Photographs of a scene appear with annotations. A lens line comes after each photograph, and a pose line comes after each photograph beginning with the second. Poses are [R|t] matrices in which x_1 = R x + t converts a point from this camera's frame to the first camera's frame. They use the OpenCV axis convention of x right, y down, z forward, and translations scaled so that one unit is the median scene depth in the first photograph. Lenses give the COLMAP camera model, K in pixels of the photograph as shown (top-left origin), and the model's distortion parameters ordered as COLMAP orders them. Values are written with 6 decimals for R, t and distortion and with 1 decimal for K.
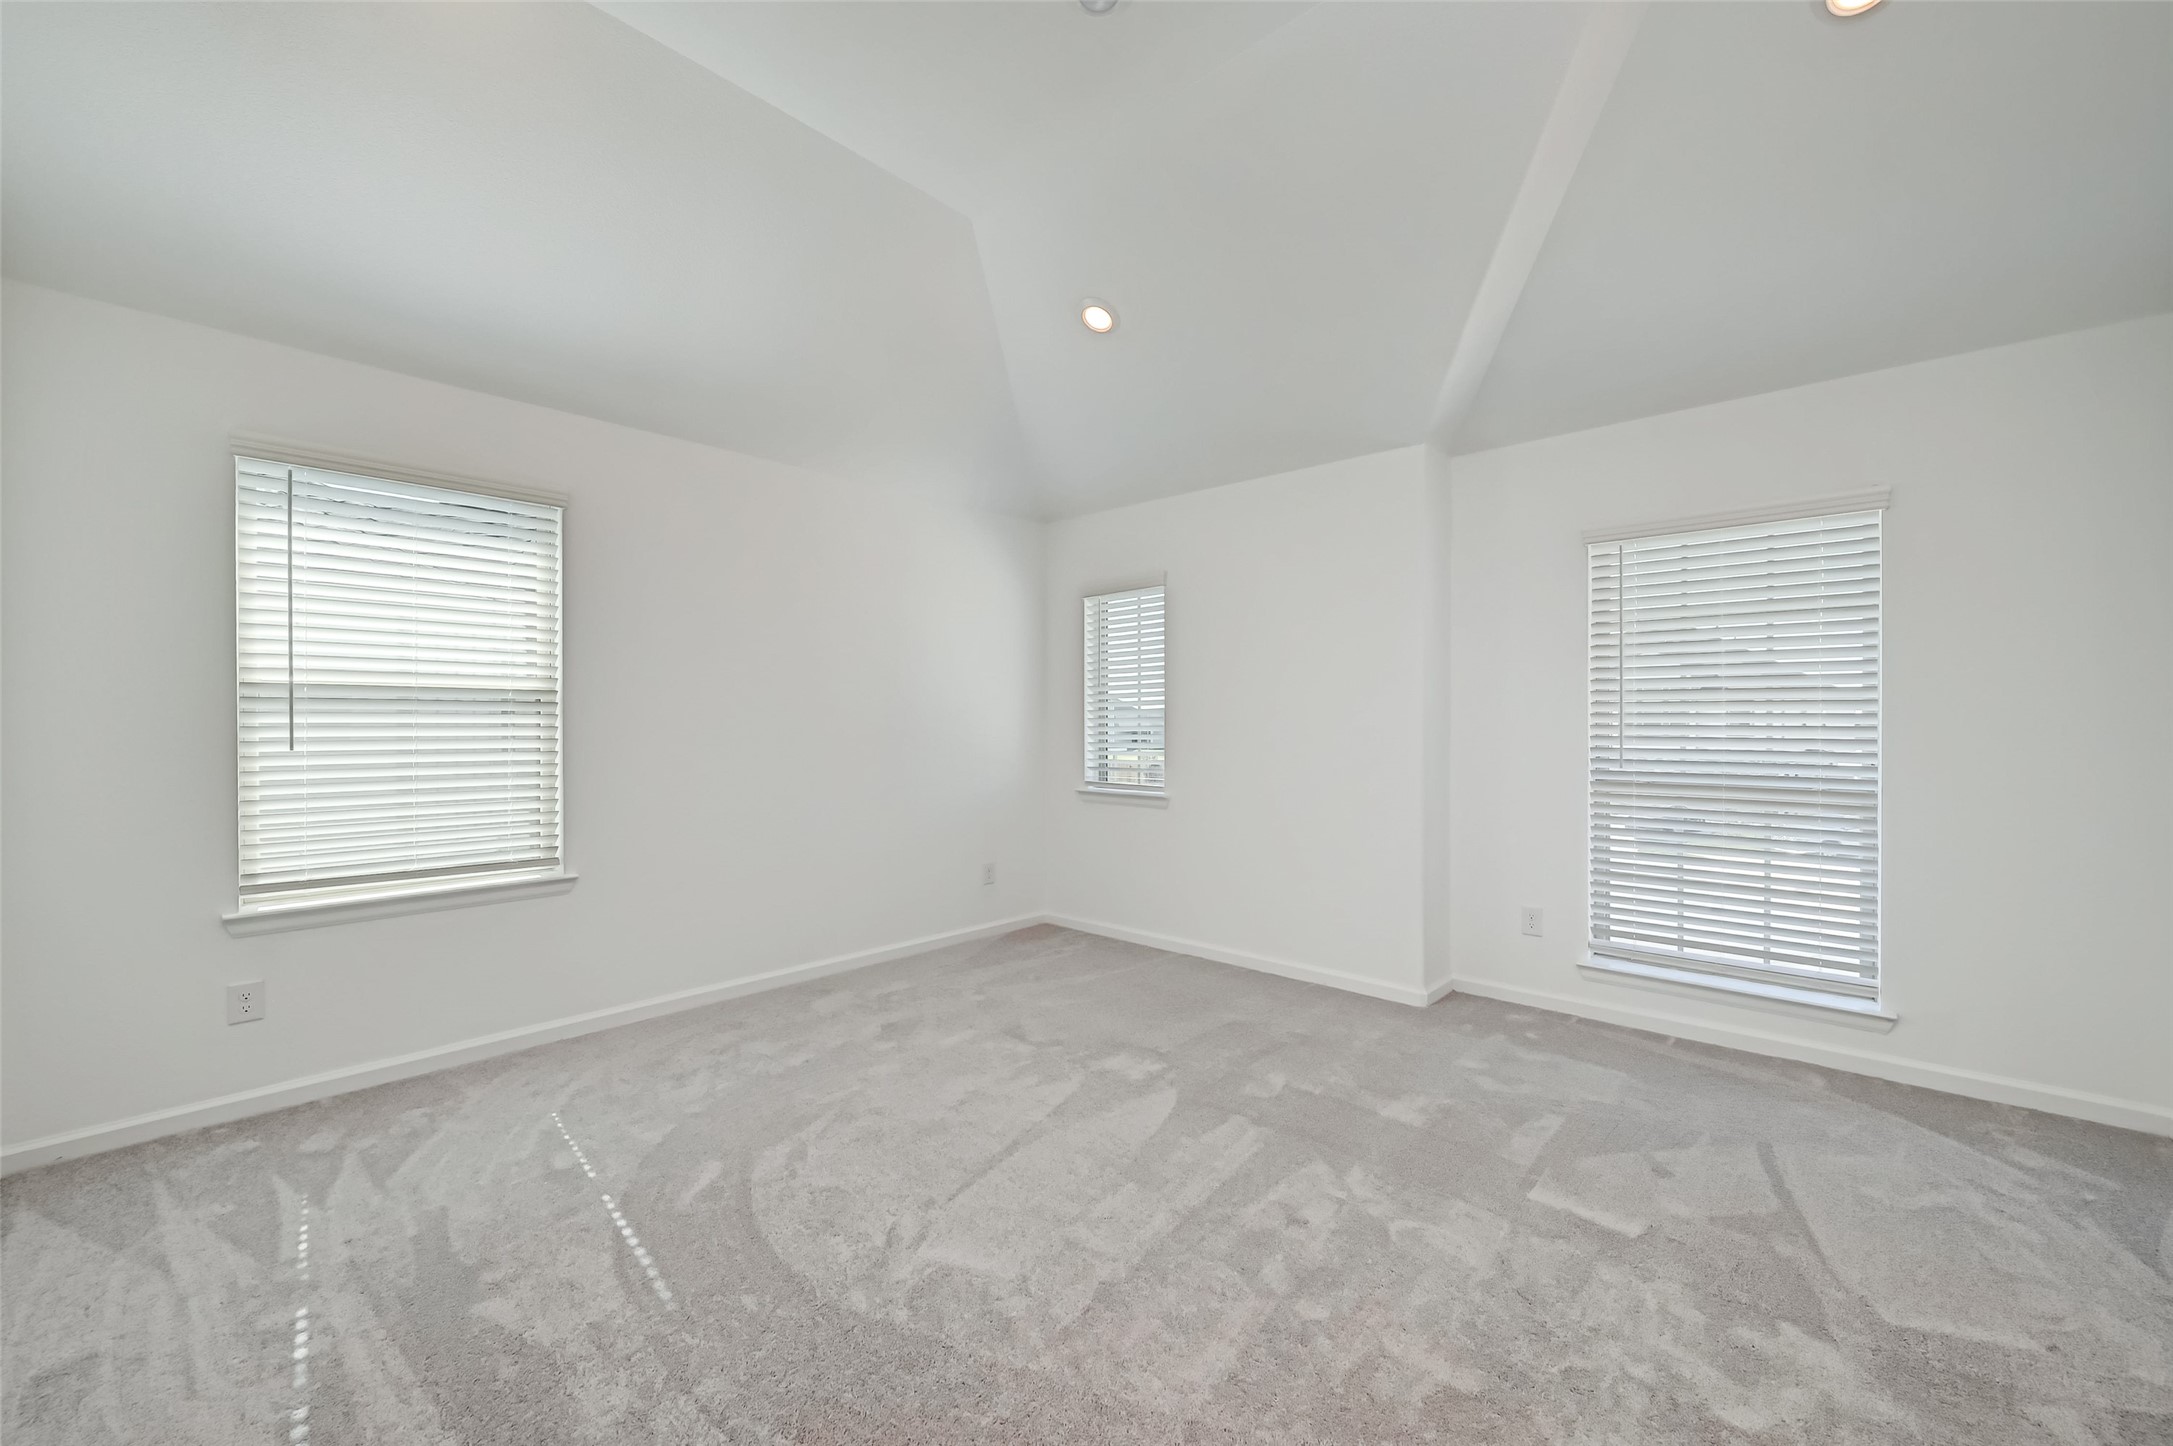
lens RADIAL K [[855.2, 0, 1075.7], [0, 855.2, 726.0], [0, 0, 1]] dist [-0.002372, -0.000203]
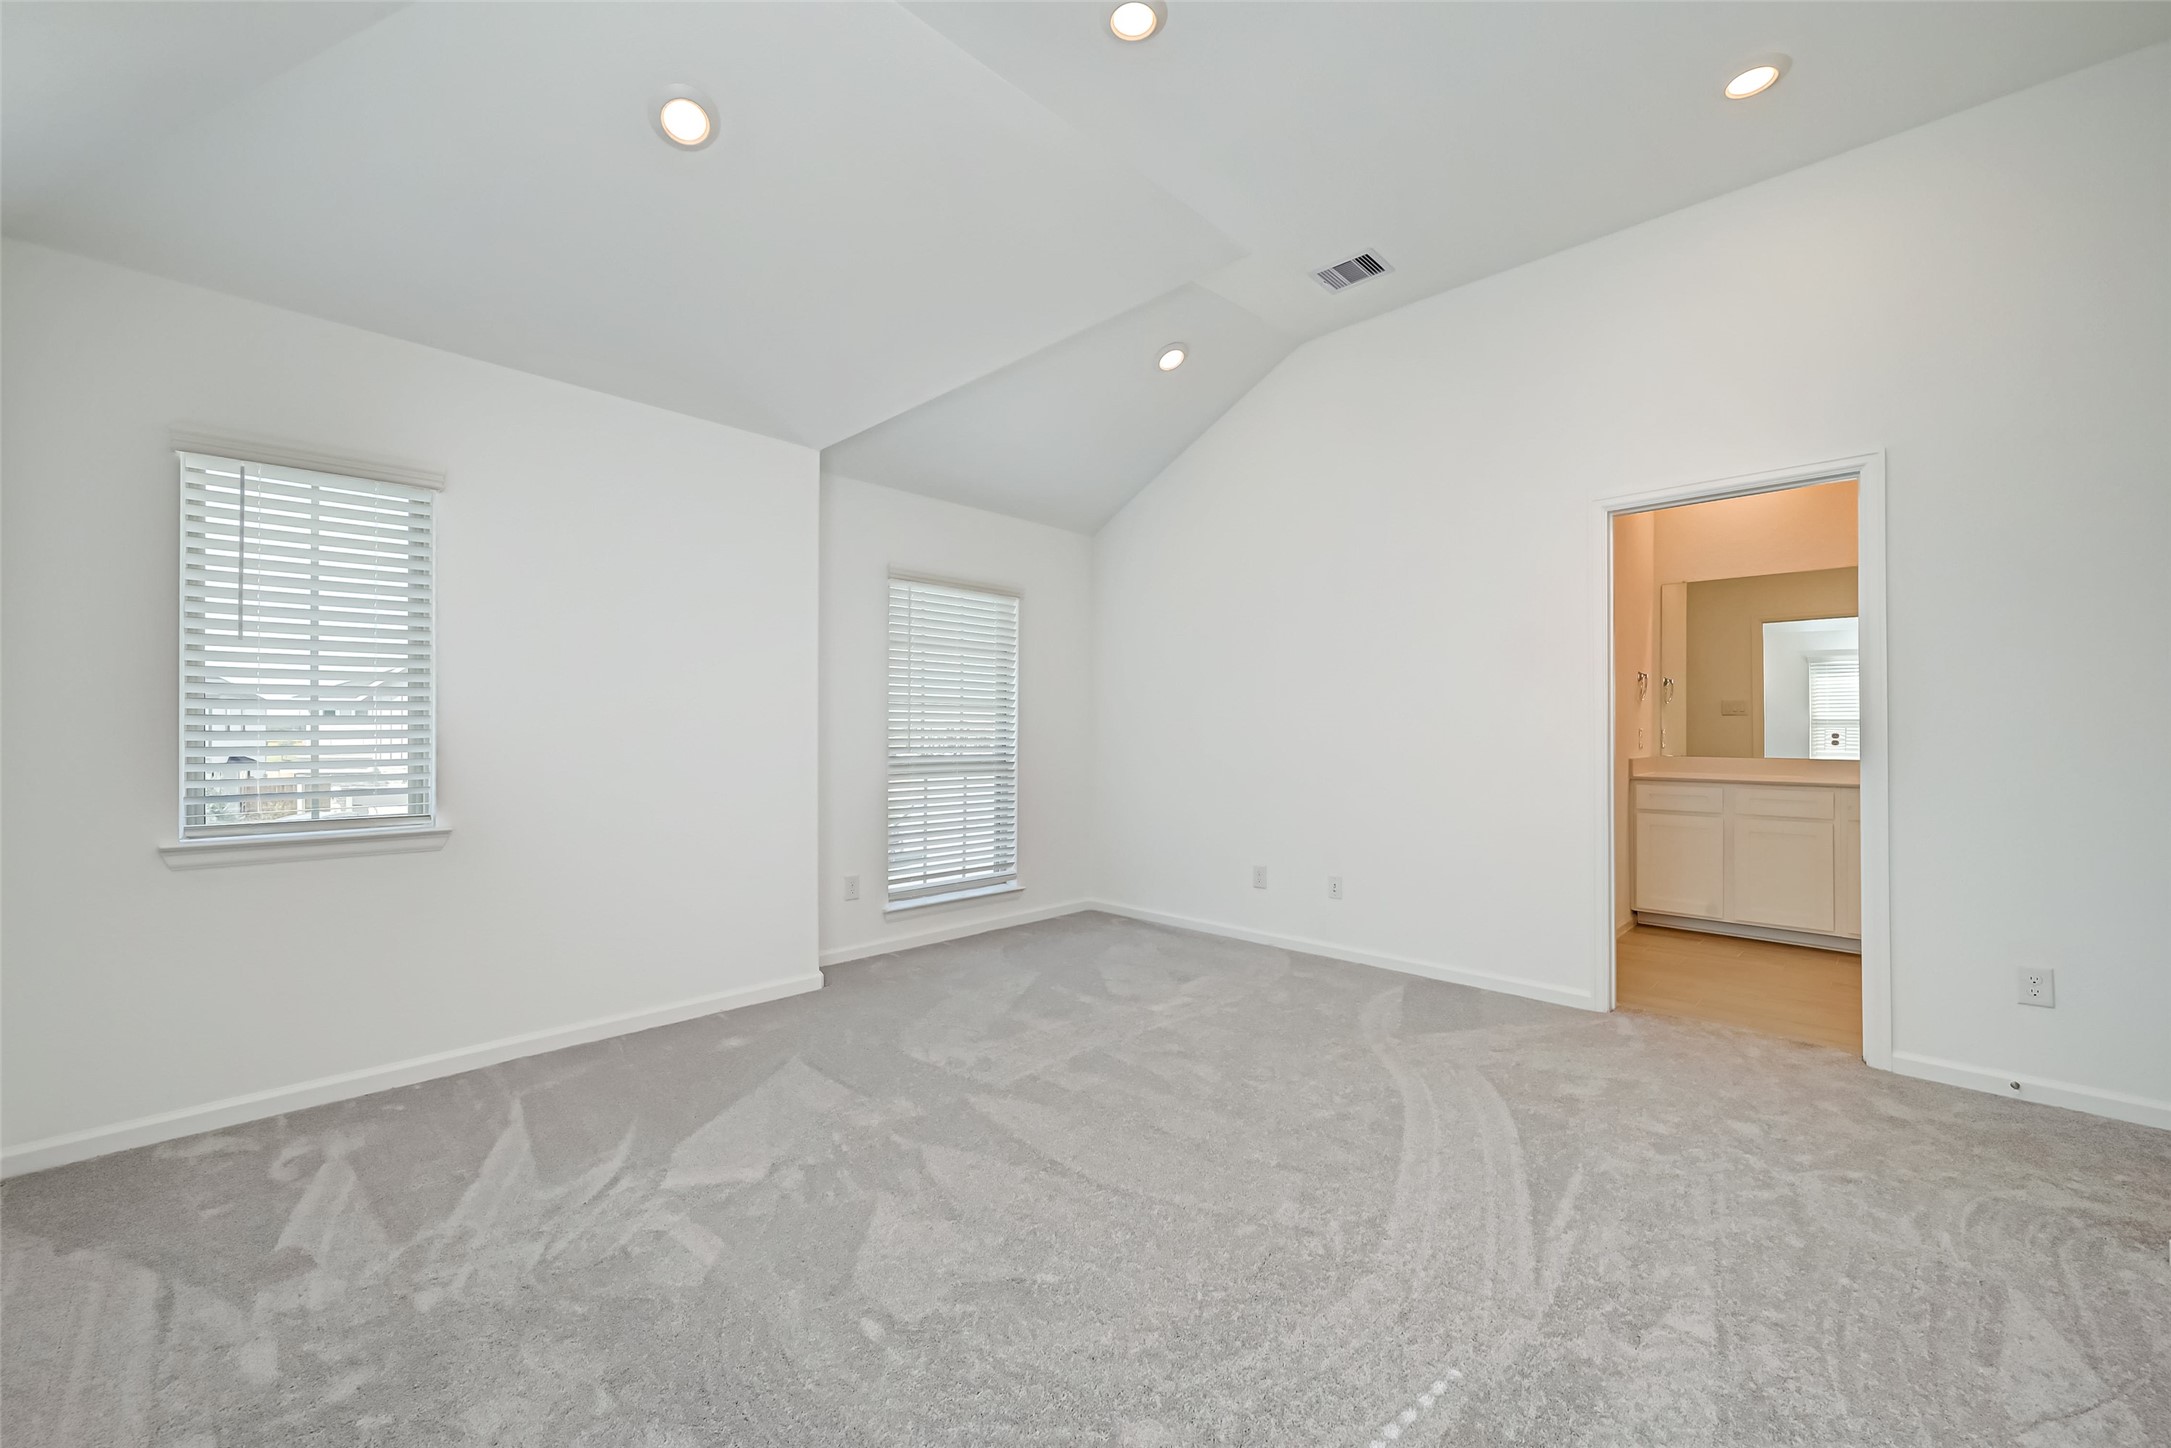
lens RADIAL K [[897.0, 0, 1090.1], [0, 897.0, 720.6], [0, 0, 1]] dist [0.009931, 0.000078]
pose [[0.012465, 0.008286, 0.999888, -0.669214], [0.000584, 0.999965, -0.008294, 0.010173], [-0.999922, 0.000687, 0.012460, 0.635690]]
